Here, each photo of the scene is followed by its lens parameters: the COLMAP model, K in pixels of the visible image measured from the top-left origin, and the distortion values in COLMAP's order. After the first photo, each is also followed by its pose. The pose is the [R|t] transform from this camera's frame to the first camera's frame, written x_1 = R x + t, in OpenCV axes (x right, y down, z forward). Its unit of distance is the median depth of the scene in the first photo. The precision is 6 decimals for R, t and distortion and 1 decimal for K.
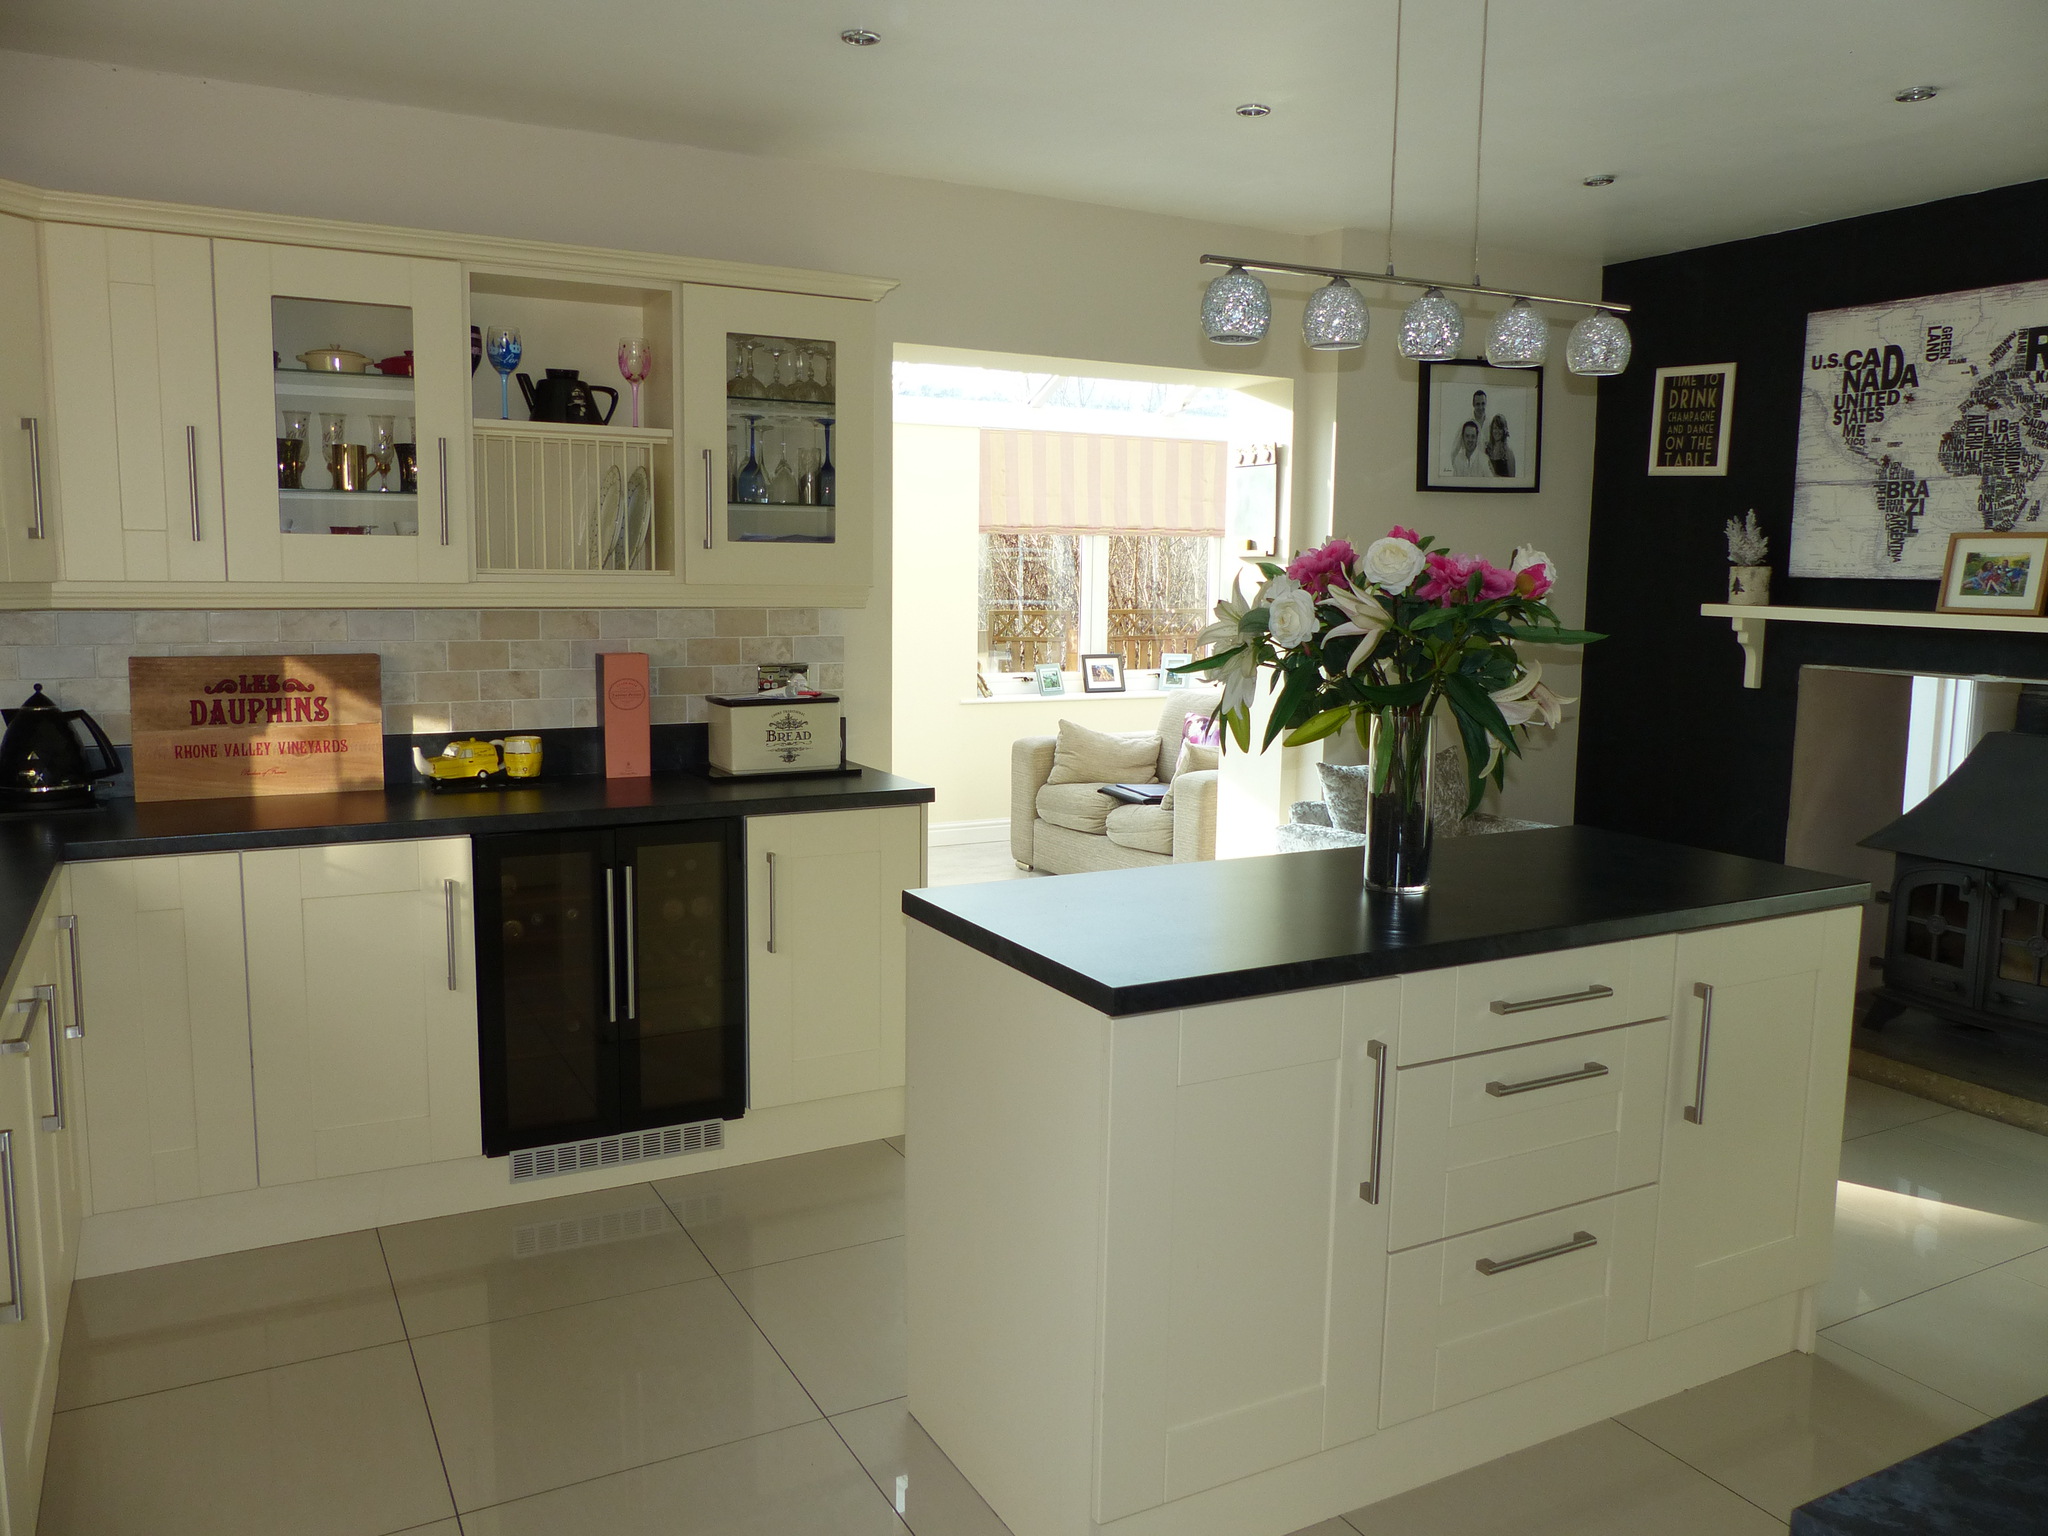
lens RADIAL K [[1535.6, 0, 1026.1], [0, 1535.6, 775.7], [0, 0, 1]] dist [-0.031520, 0.020192]
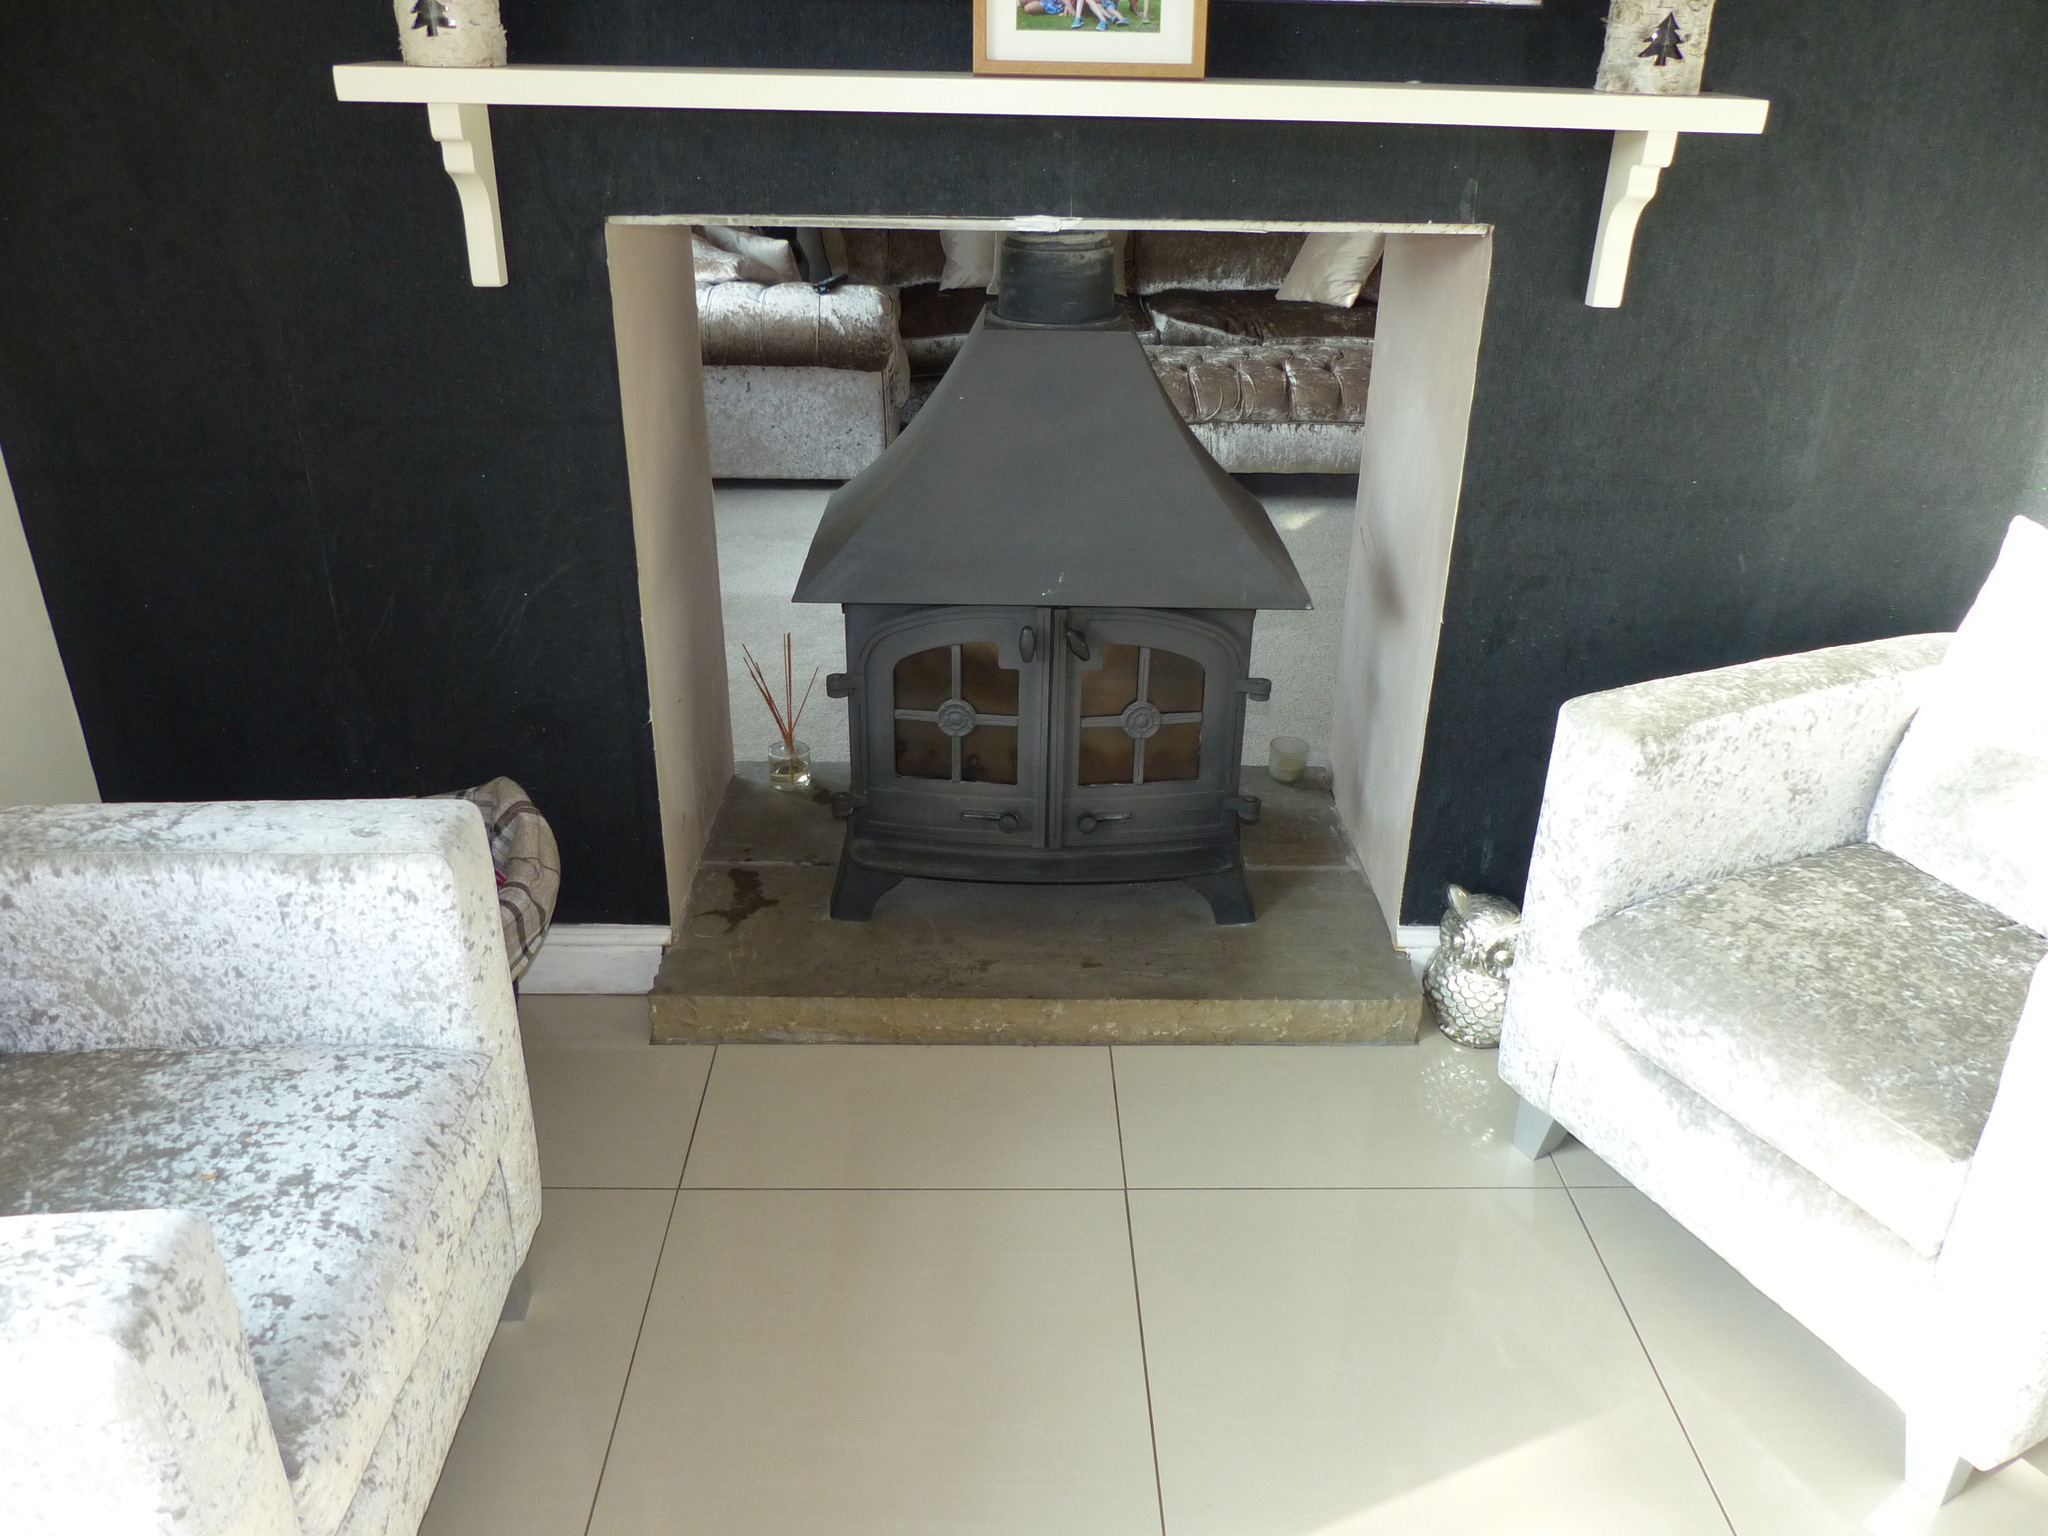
lens RADIAL K [[1535.6, 0, 1013.7], [0, 1535.6, 761.6], [0, 0, 1]] dist [-0.031520, 0.020192]
pose [[0.465882, -0.391905, 0.793325, 0.185426], [0.110779, 0.915347, 0.387128, -0.091925], [-0.877885, -0.092472, 0.469858, 0.743325]]
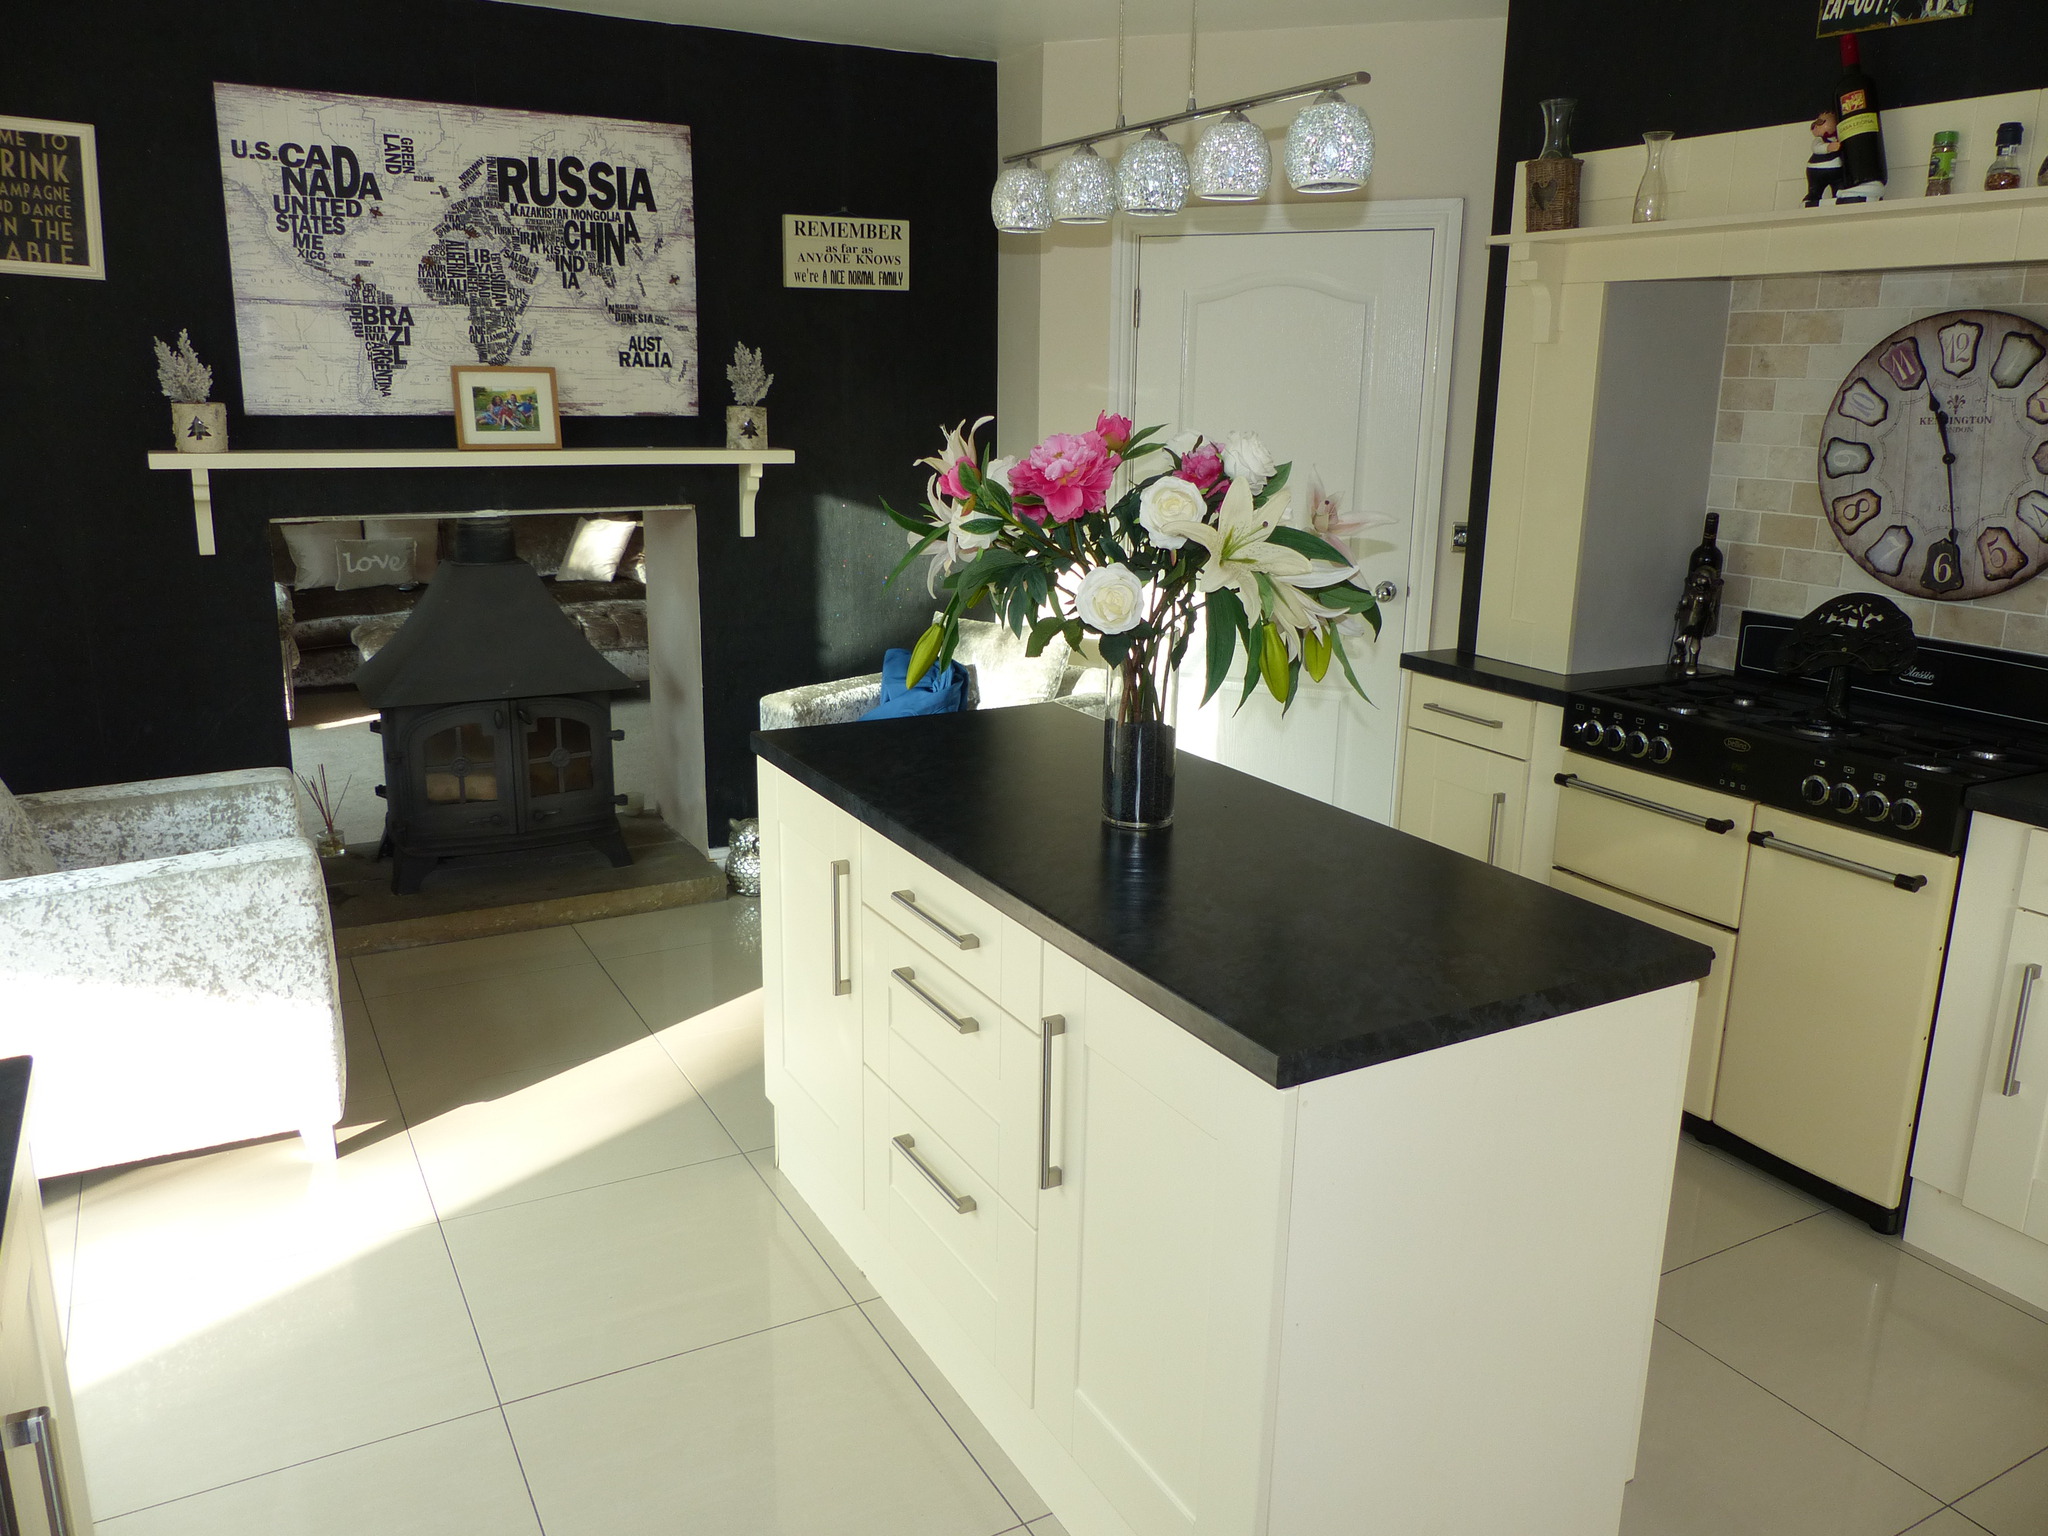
lens RADIAL K [[1535.6, 0, 1020.4], [0, 1535.6, 754.6], [0, 0, 1]] dist [-0.031520, 0.020192]
pose [[-0.006108, -0.254867, 0.966957, -0.368666], [0.117831, 0.960055, 0.253792, -0.121063], [-0.993015, 0.115487, 0.024167, 0.622330]]
